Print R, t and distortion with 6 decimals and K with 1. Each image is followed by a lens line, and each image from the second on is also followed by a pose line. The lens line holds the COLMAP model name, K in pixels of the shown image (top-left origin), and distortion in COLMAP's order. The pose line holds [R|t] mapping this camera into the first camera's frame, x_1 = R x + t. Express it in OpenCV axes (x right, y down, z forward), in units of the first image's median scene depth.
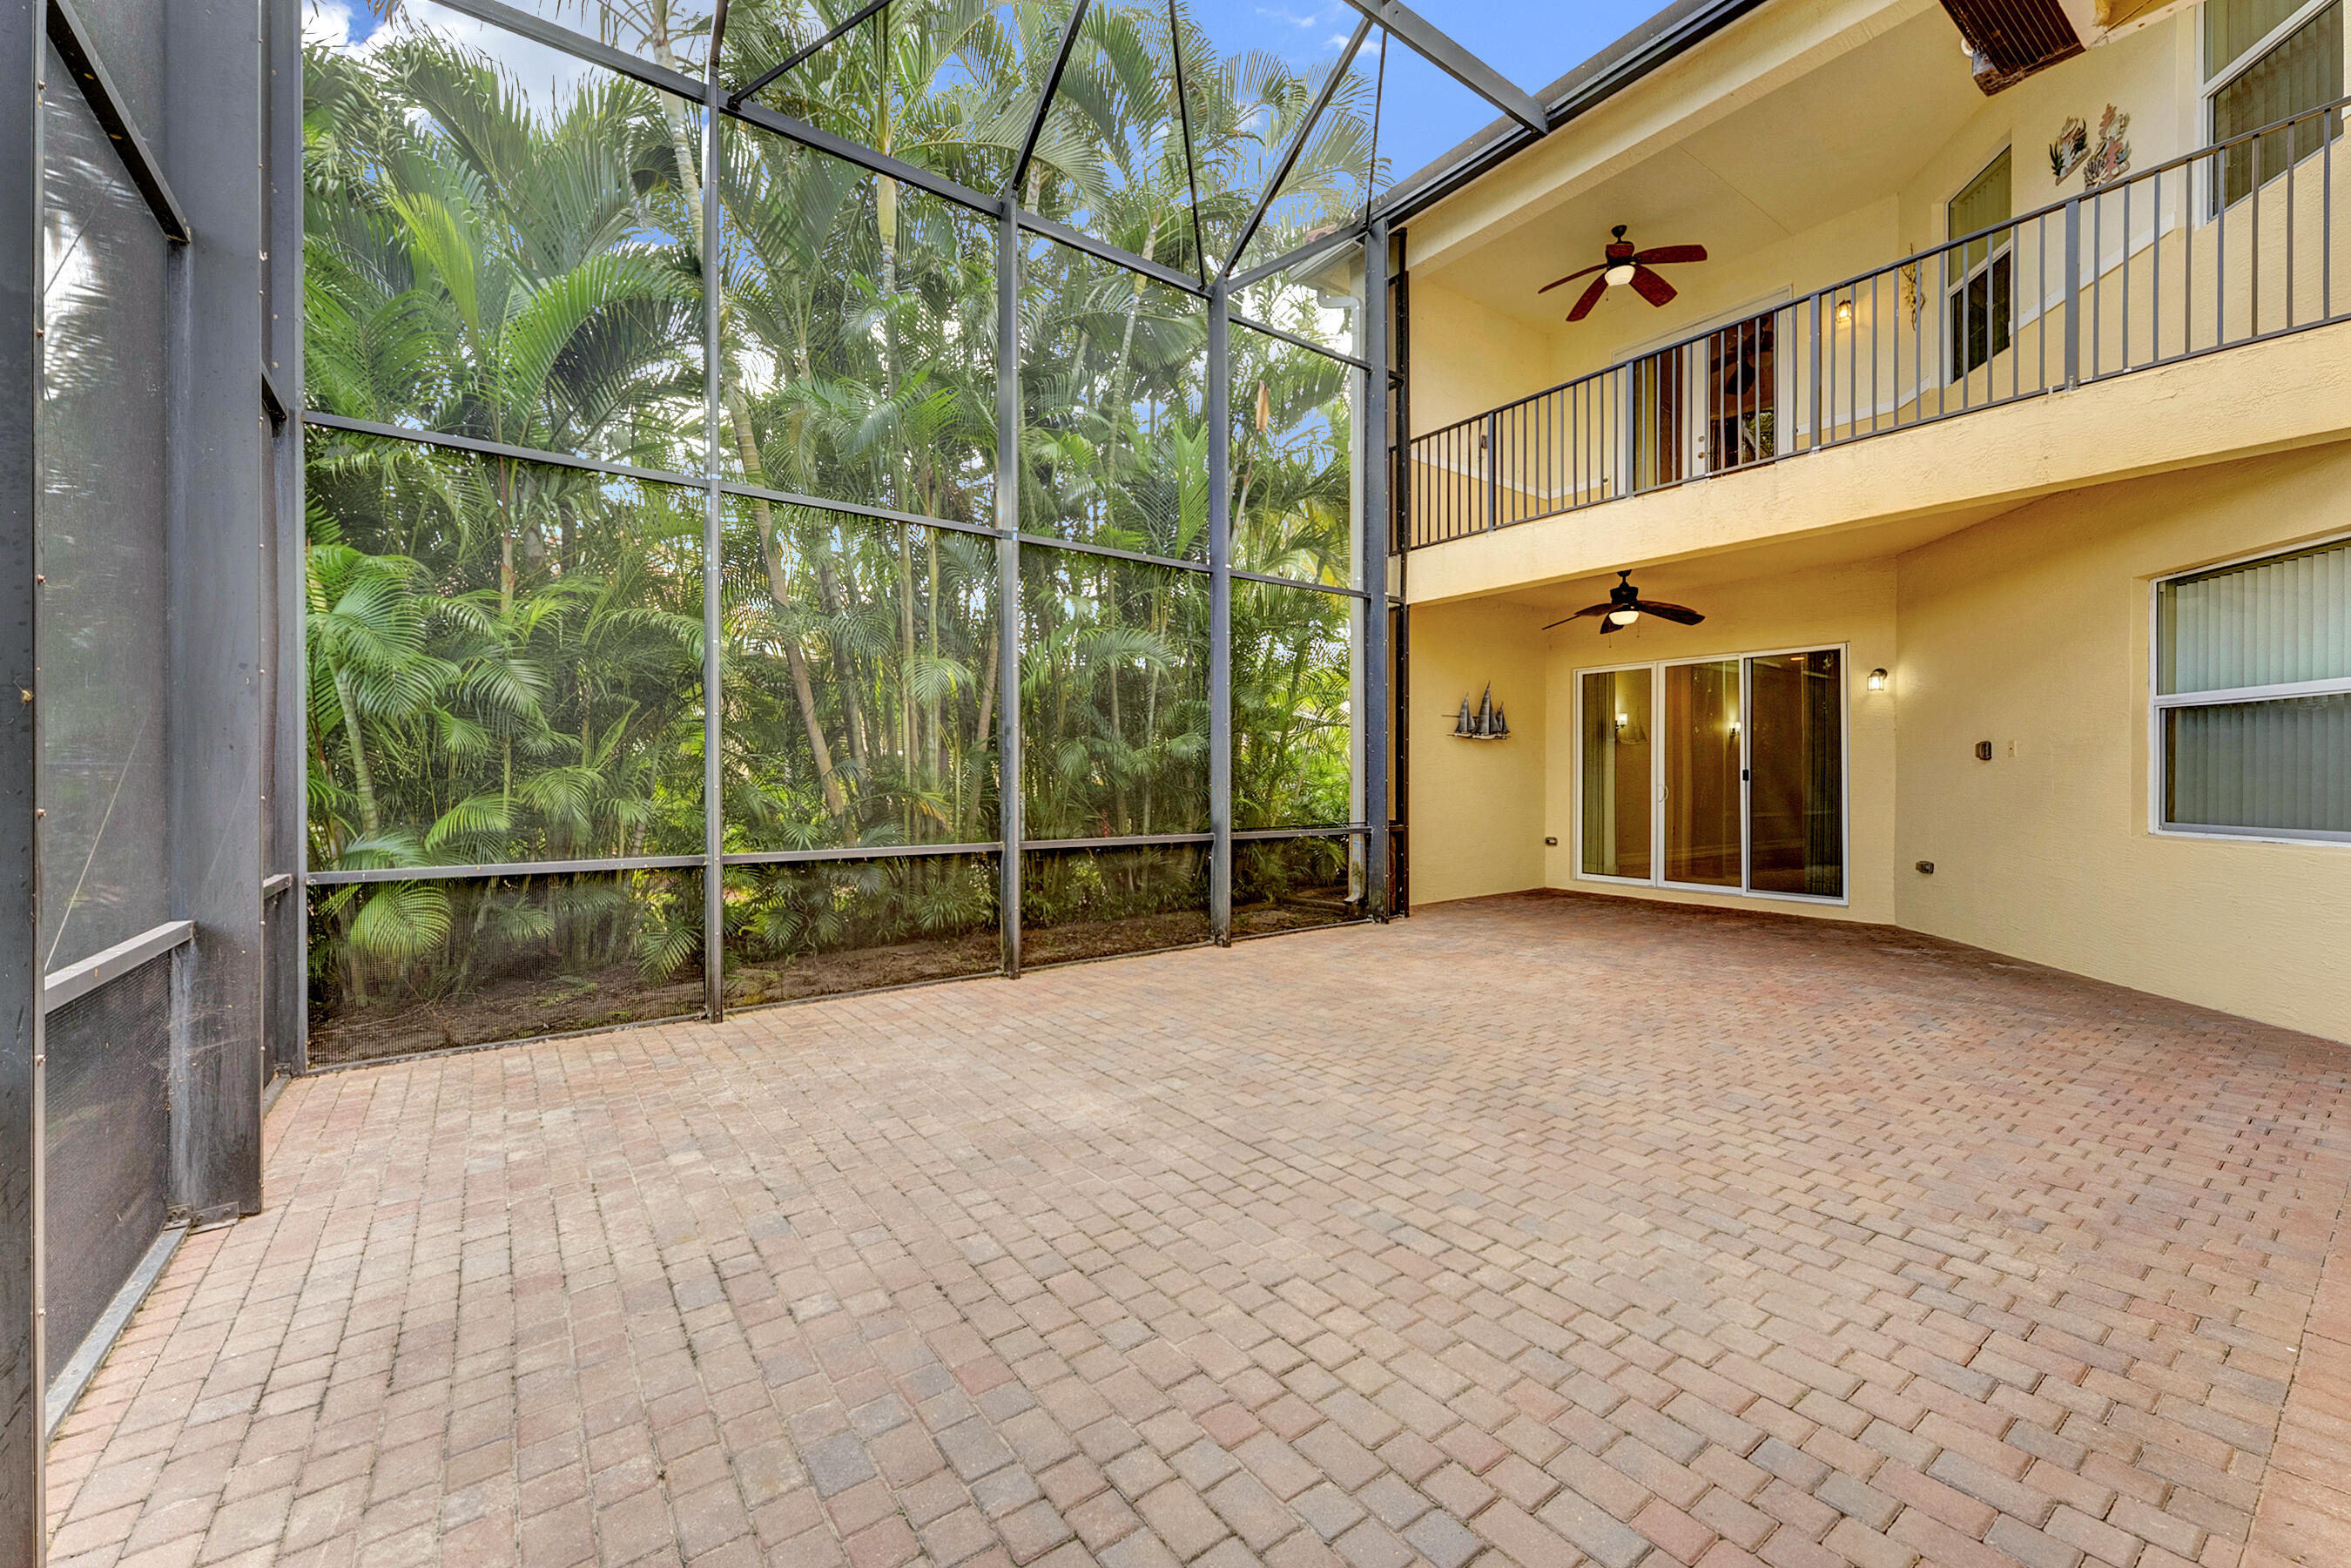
lens RADIAL K [[936.4, 0, 1178.3], [0, 936.4, 794.5], [0, 0, 1]] dist [-0.000388, -0.000256]
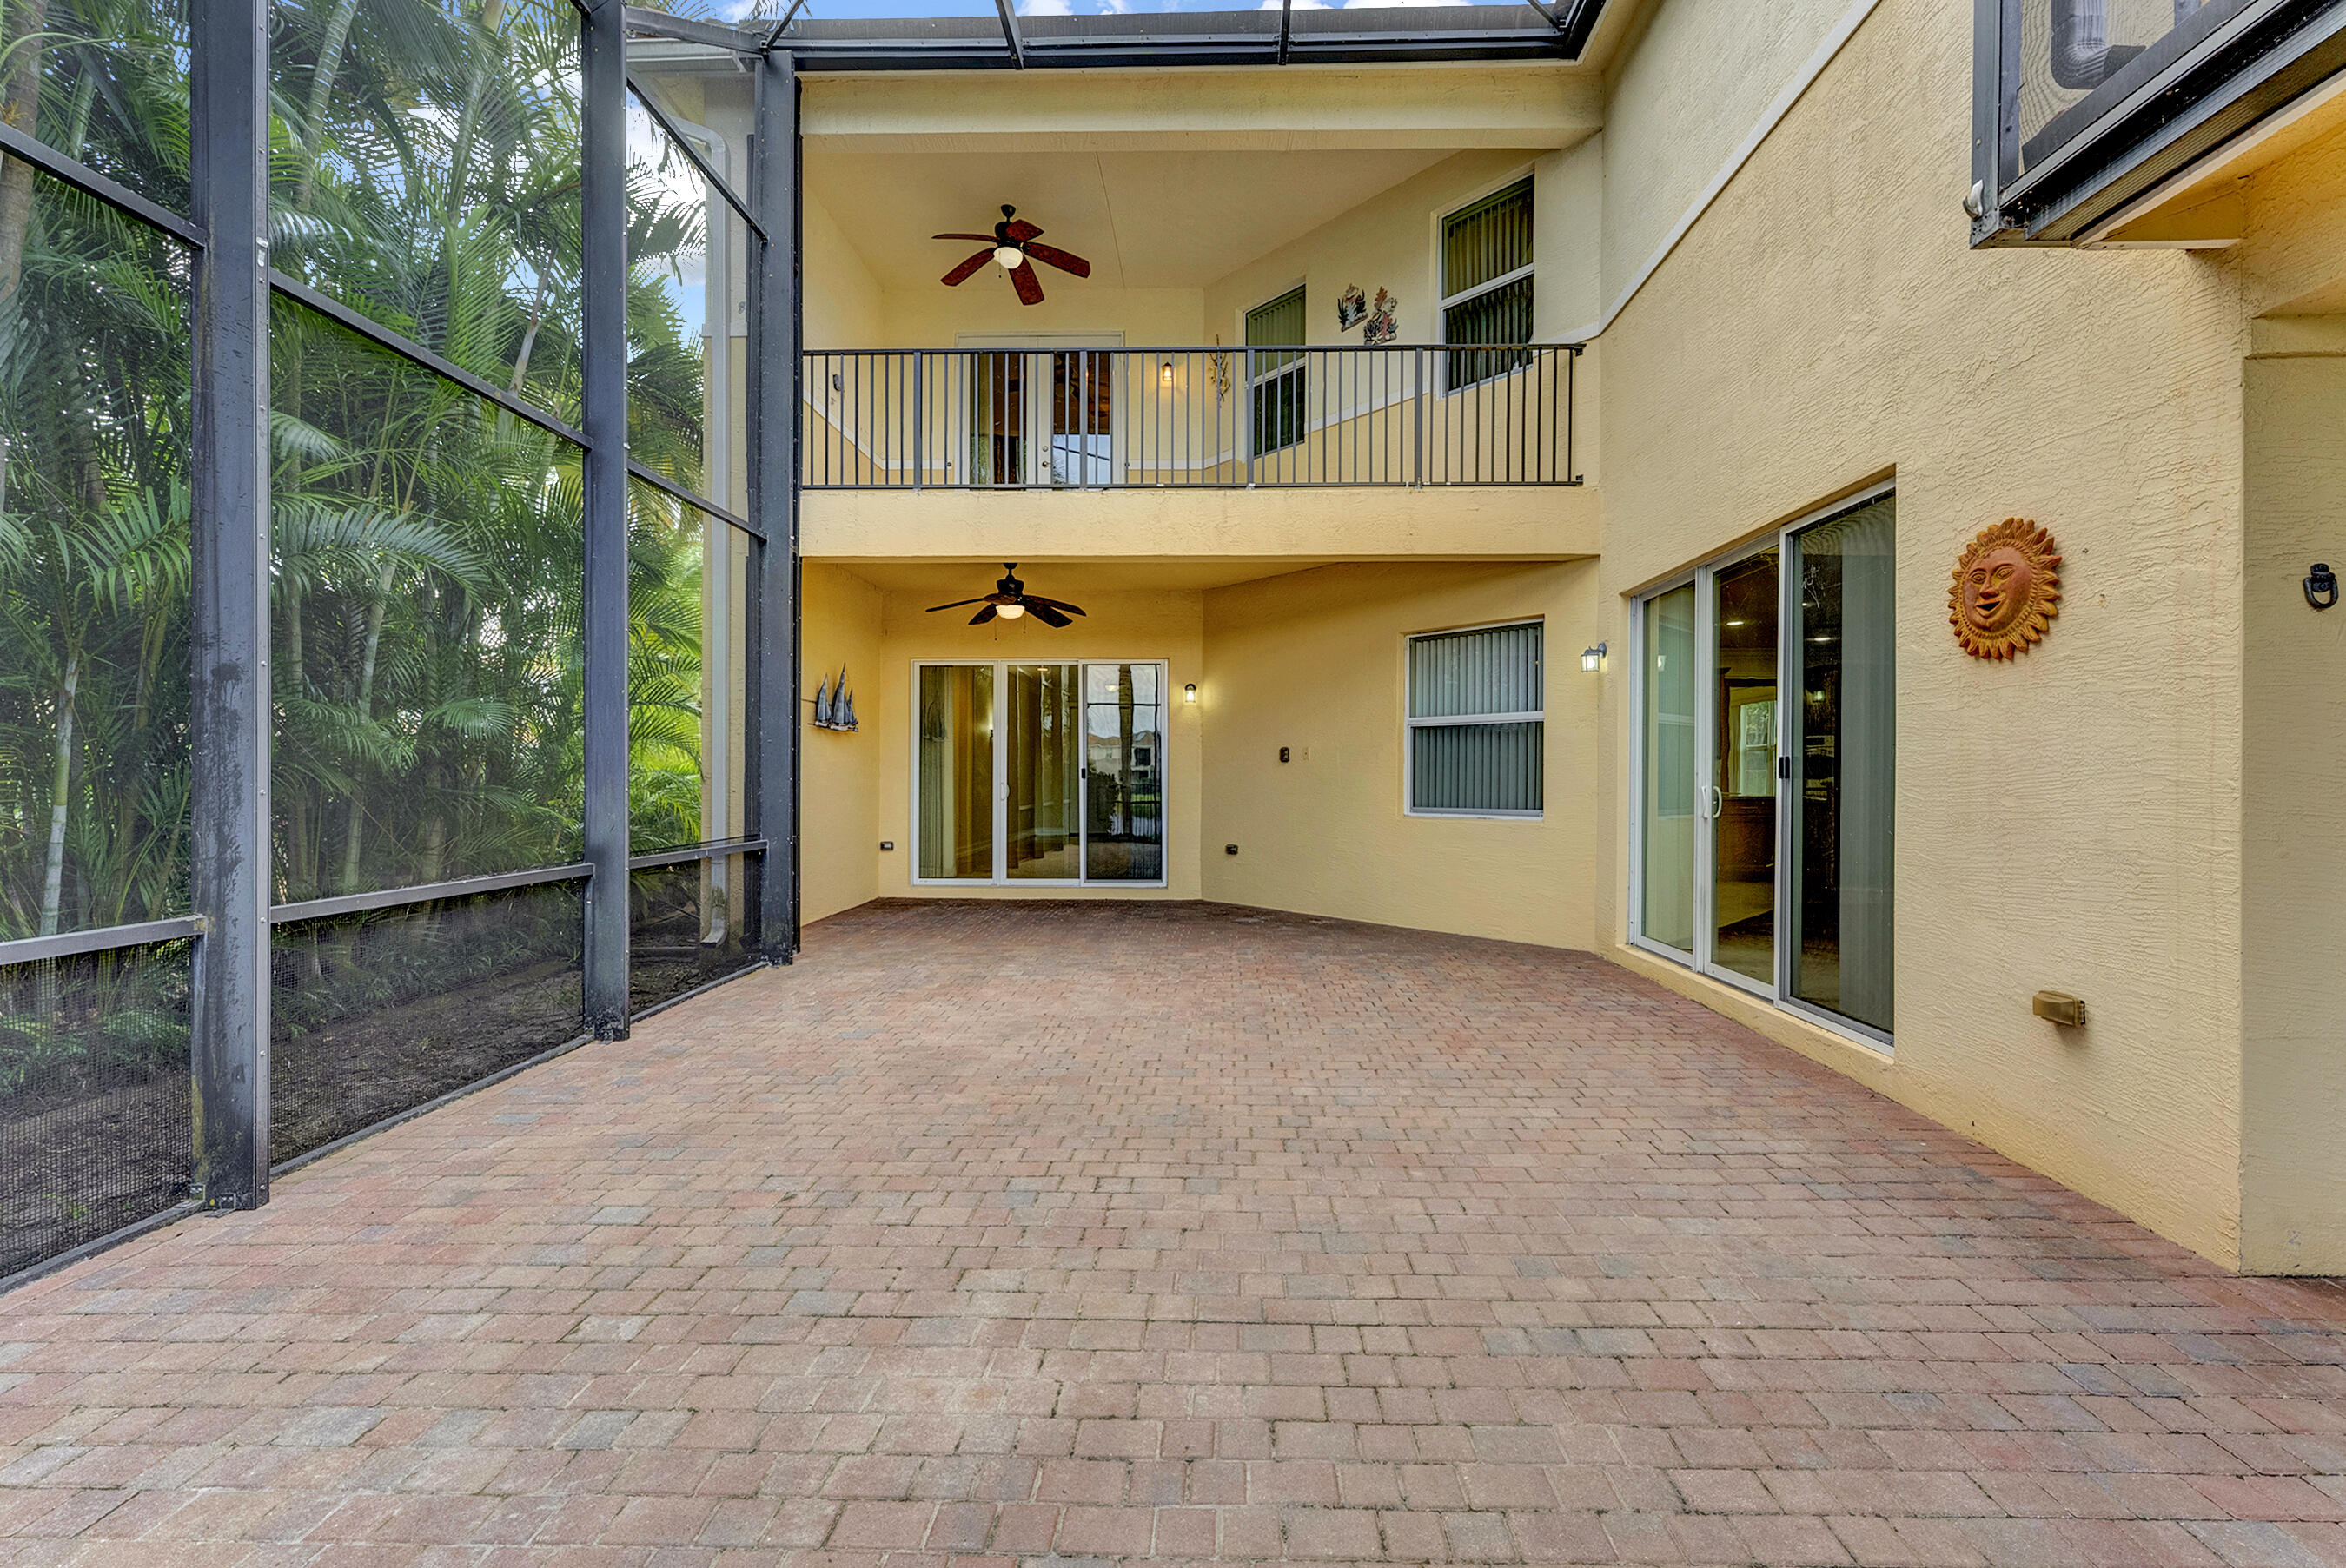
lens RADIAL K [[956.6, 0, 1169.9], [0, 956.6, 786.3], [0, 0, 1]] dist [-0.000778, 0.000159]
pose [[0.606296, -0.007760, 0.795201, -0.308032], [0.014535, 0.999893, -0.001324, -0.005159], [-0.795107, 0.012361, 0.606344, 0.387281]]
